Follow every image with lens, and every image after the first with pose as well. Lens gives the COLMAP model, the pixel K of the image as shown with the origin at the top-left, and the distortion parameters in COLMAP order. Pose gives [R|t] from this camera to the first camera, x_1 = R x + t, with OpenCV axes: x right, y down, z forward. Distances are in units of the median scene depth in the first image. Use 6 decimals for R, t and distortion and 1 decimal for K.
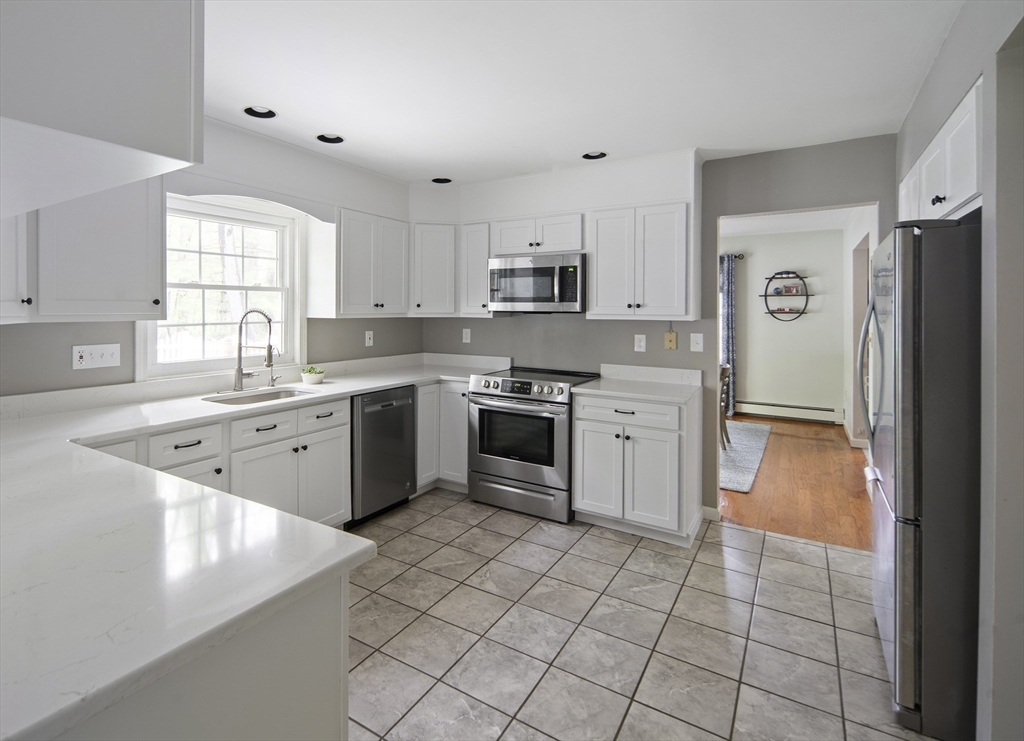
lens RADIAL K [[511.7, 0, 465.1], [0, 511.7, 310.9], [0, 0, 1]] dist [0.002096, -0.000063]
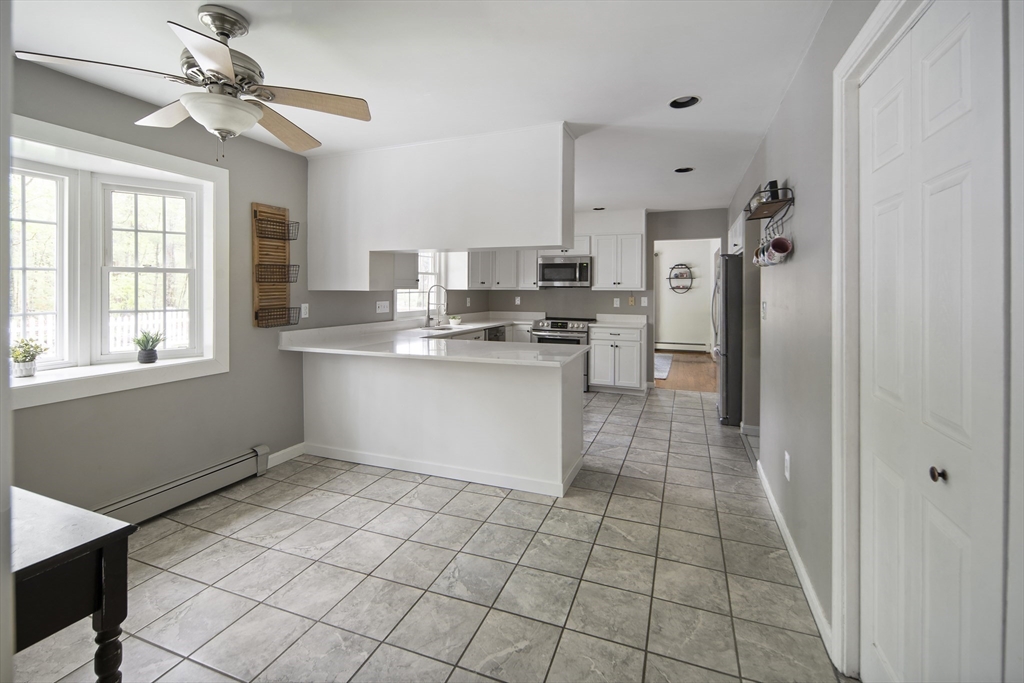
lens RADIAL K [[454.3, 0, 515.0], [0, 454.3, 287.7], [0, 0, 1]] dist [0.001216, -0.000692]
pose [[0.975744, 0.000780, 0.218915, -0.432794], [0.000418, 0.999985, -0.005426, 0.016033], [-0.218916, 0.005386, 0.975729, -0.631905]]
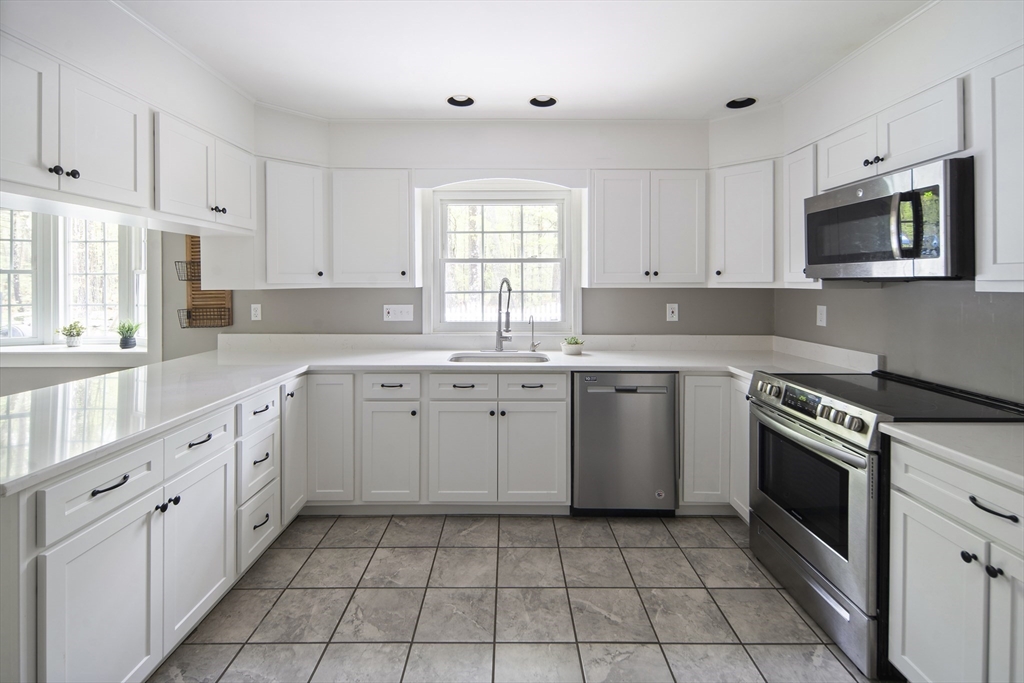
lens RADIAL K [[454.3, 0, 502.9], [0, 454.3, 285.0], [0, 0, 1]] dist [0.001216, -0.000692]
pose [[0.554179, -0.002614, -0.832393, 0.347410], [-0.000859, 0.999993, -0.003711, 0.011955], [0.832397, 0.002772, 0.554173, 0.393089]]
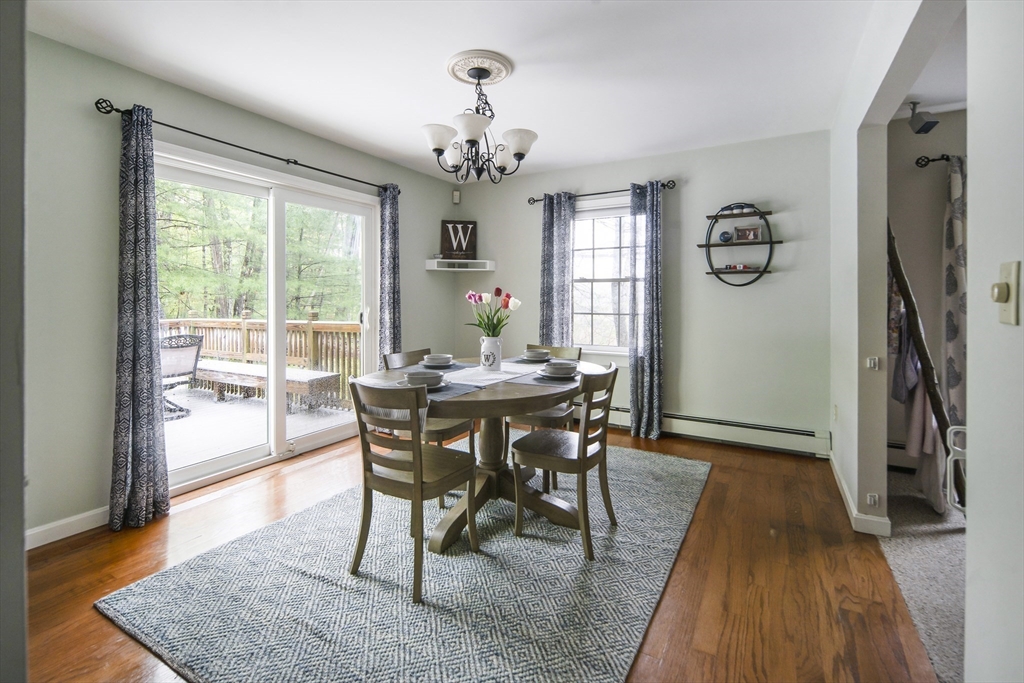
lens RADIAL K [[454.3, 0, 517.6], [0, 454.3, 298.4], [0, 0, 1]] dist [0.001216, -0.000692]
pose [[0.997820, 0.002139, 0.065954, 0.591758], [-0.001928, 0.999993, -0.003254, 0.066865], [-0.065960, 0.003120, 0.997817, 0.859995]]
